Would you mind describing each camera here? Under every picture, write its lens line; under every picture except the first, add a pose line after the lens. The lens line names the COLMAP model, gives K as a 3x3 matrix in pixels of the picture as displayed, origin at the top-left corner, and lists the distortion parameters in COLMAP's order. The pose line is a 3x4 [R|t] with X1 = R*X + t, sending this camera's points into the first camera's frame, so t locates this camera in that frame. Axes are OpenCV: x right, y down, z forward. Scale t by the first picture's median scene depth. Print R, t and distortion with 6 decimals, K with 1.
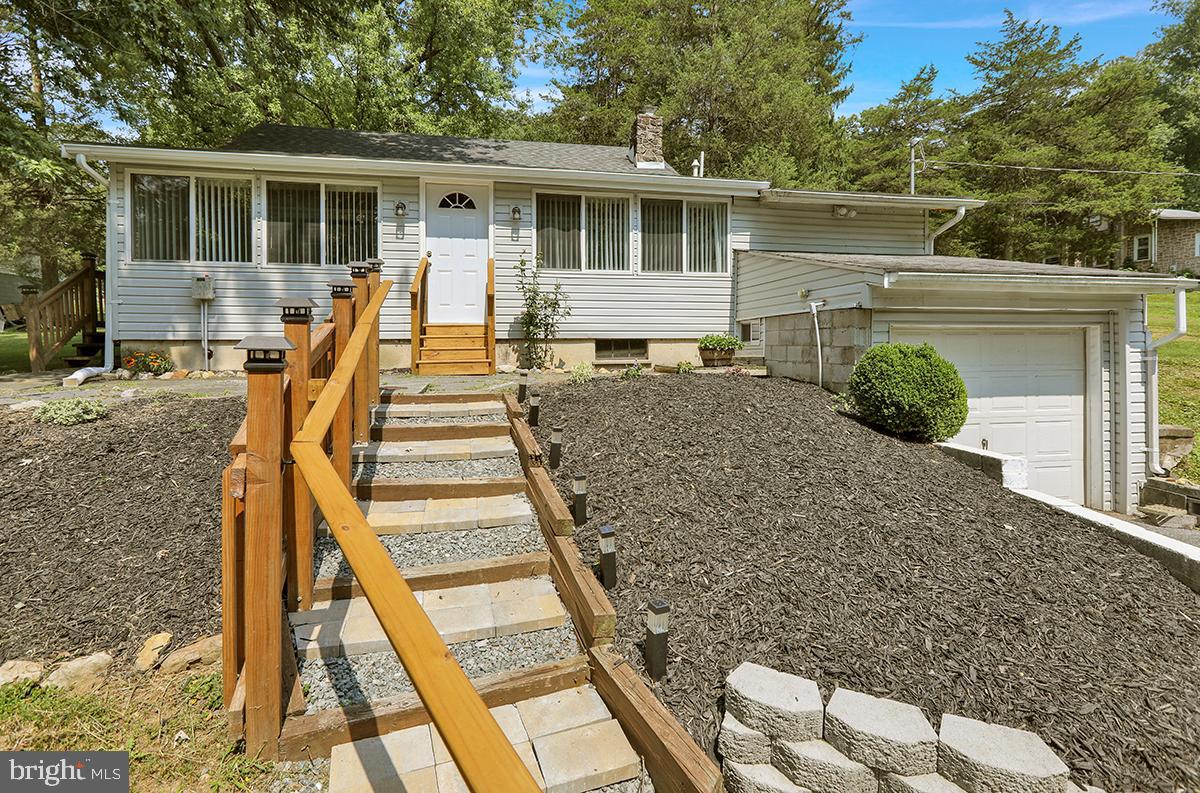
lens RADIAL K [[565.3, 0, 632.7], [0, 565.3, 361.4], [0, 0, 1]] dist [0.002877, 0.001639]
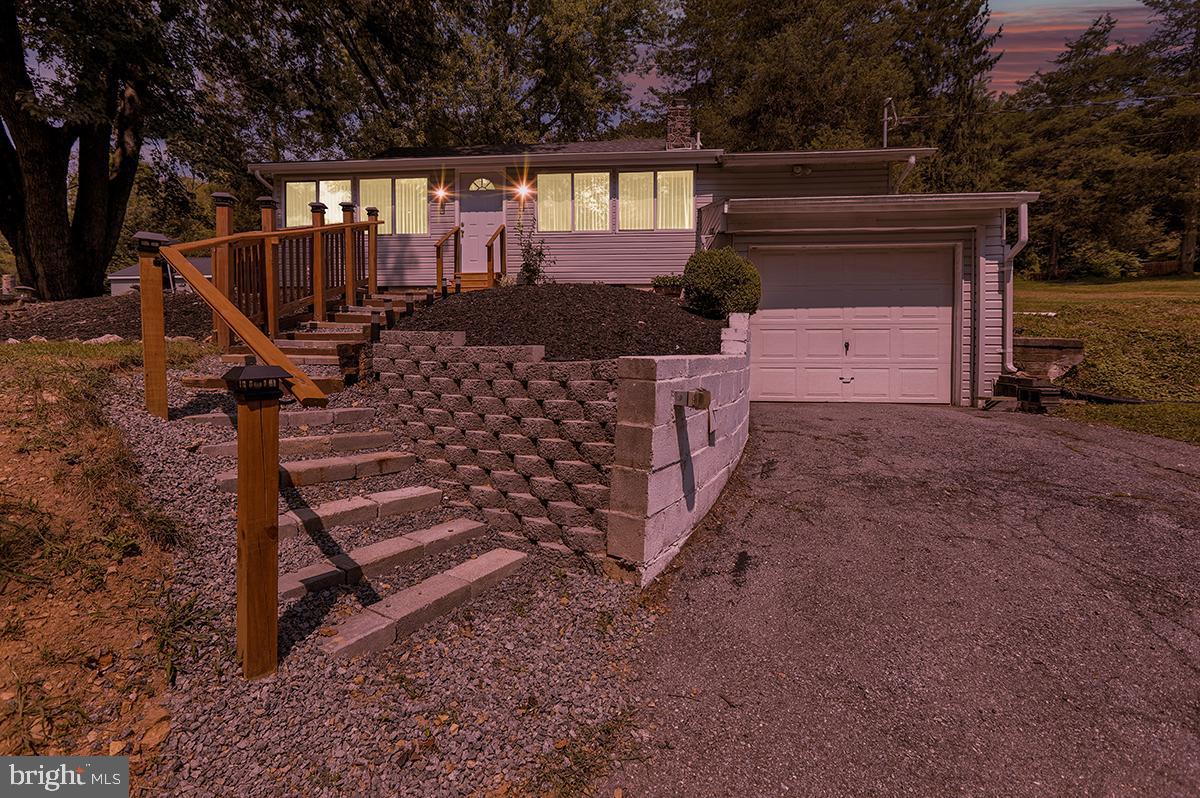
lens RADIAL K [[565.3, 0, 620.8], [0, 565.3, 370.9], [0, 0, 1]] dist [0.002877, 0.001639]
pose [[0.961726, 0.010524, -0.273810, 0.449734], [-0.010229, 0.999945, 0.002506, 0.183301], [0.273821, 0.000390, 0.961780, -0.252506]]
